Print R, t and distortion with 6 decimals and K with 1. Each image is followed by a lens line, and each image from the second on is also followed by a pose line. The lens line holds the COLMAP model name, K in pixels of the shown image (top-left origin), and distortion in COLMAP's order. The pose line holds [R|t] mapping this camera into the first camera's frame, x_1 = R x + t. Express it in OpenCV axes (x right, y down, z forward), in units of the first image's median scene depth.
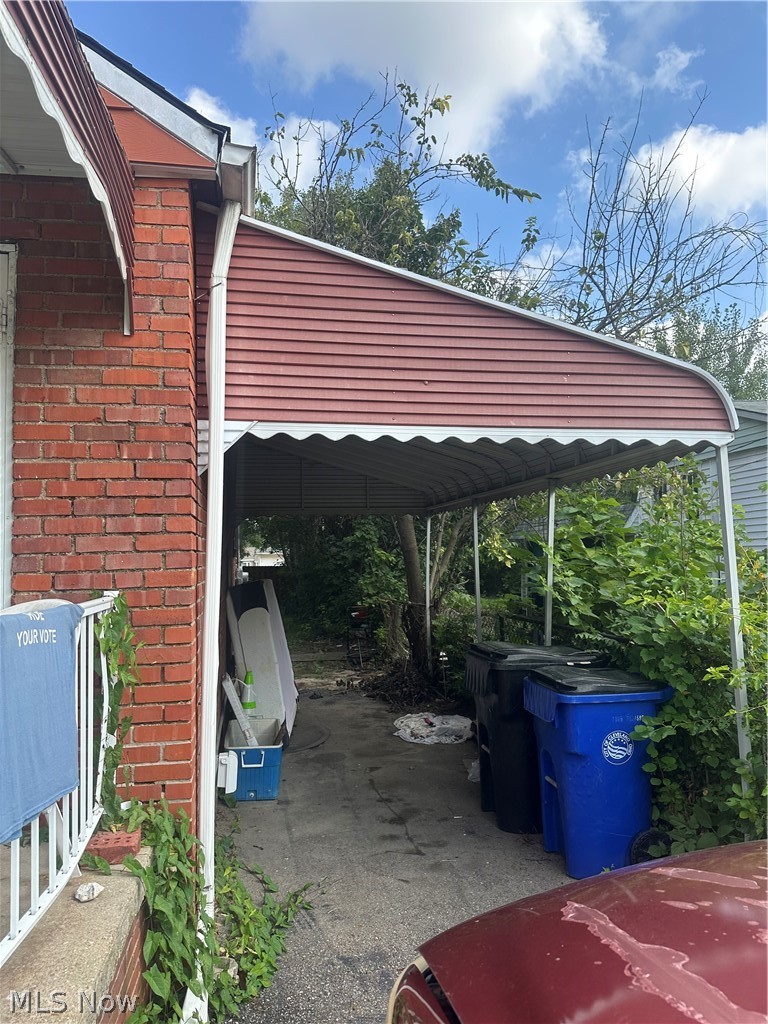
lens RADIAL K [[712.0, 0, 382.7], [0, 712.0, 521.2], [0, 0, 1]] dist [0.131855, -0.189111]
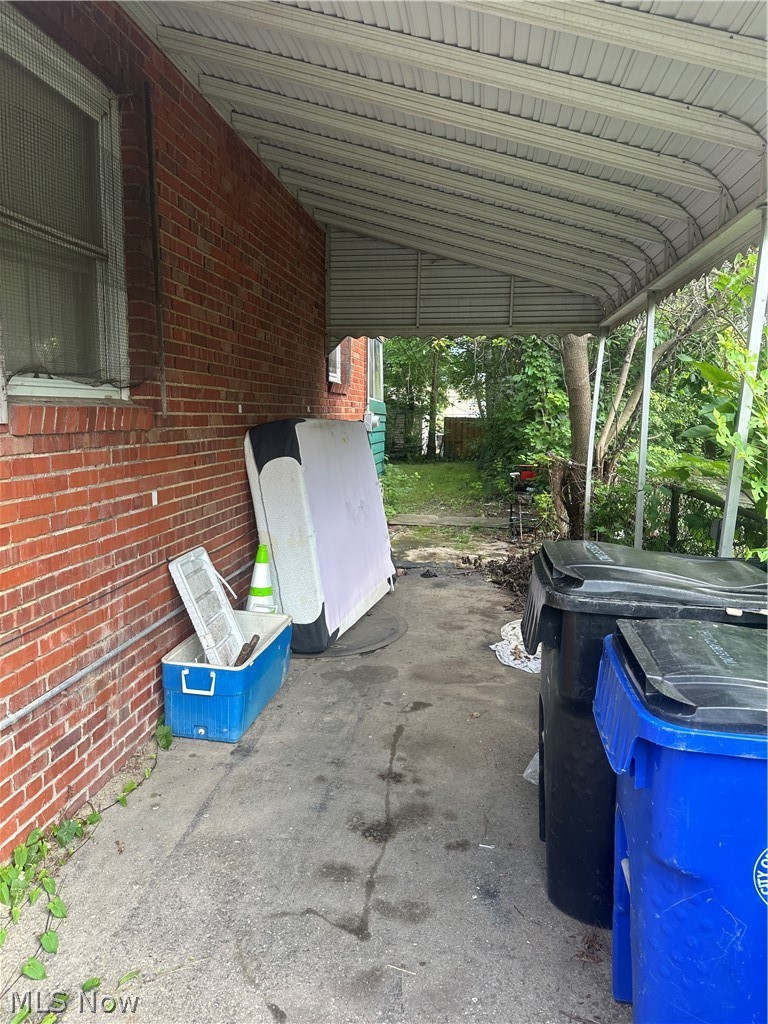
lens RADIAL K [[712.0, 0, 382.7], [0, 712.0, 521.2], [0, 0, 1]] dist [0.131855, -0.189111]
pose [[0.947680, 0.077660, -0.309631, 0.168649], [-0.013945, 0.979102, 0.202891, 0.051368], [0.318917, -0.187957, 0.928959, 0.473360]]
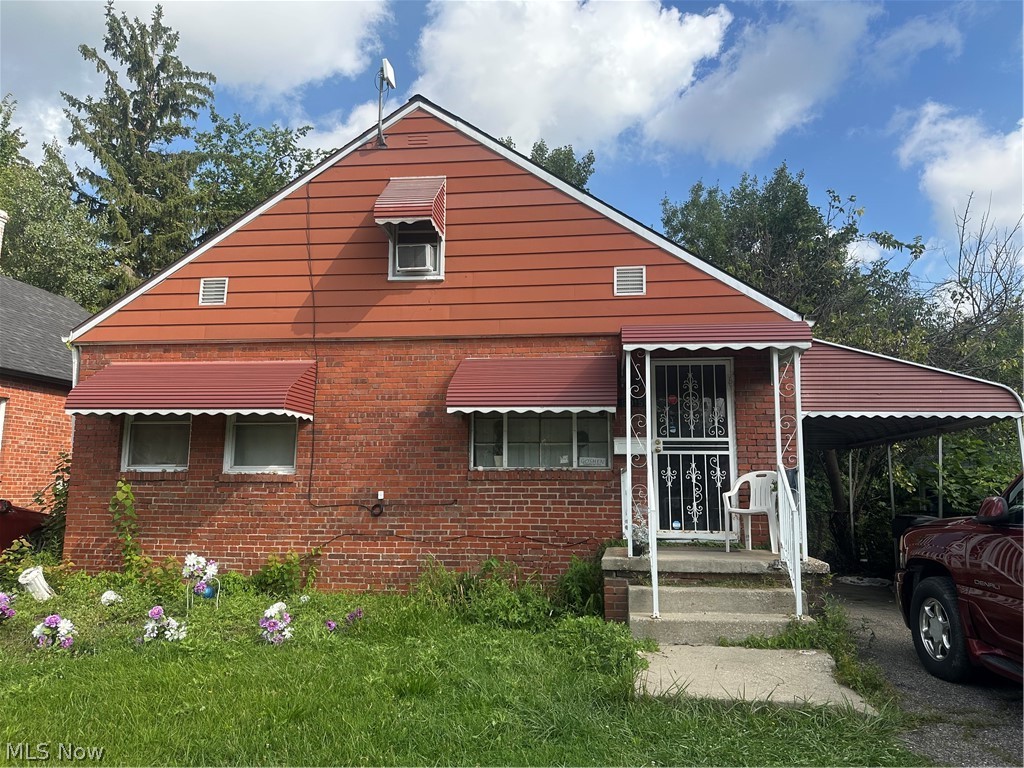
lens RADIAL K [[712.0, 0, 541.1], [0, 712.0, 389.6], [0, 0, 1]] dist [0.131855, -0.189111]
pose [[0.960646, -0.015750, -0.277330, -0.264490], [-0.010813, 0.995514, -0.093993, 0.030829], [0.277566, 0.093293, 0.956166, -1.261844]]
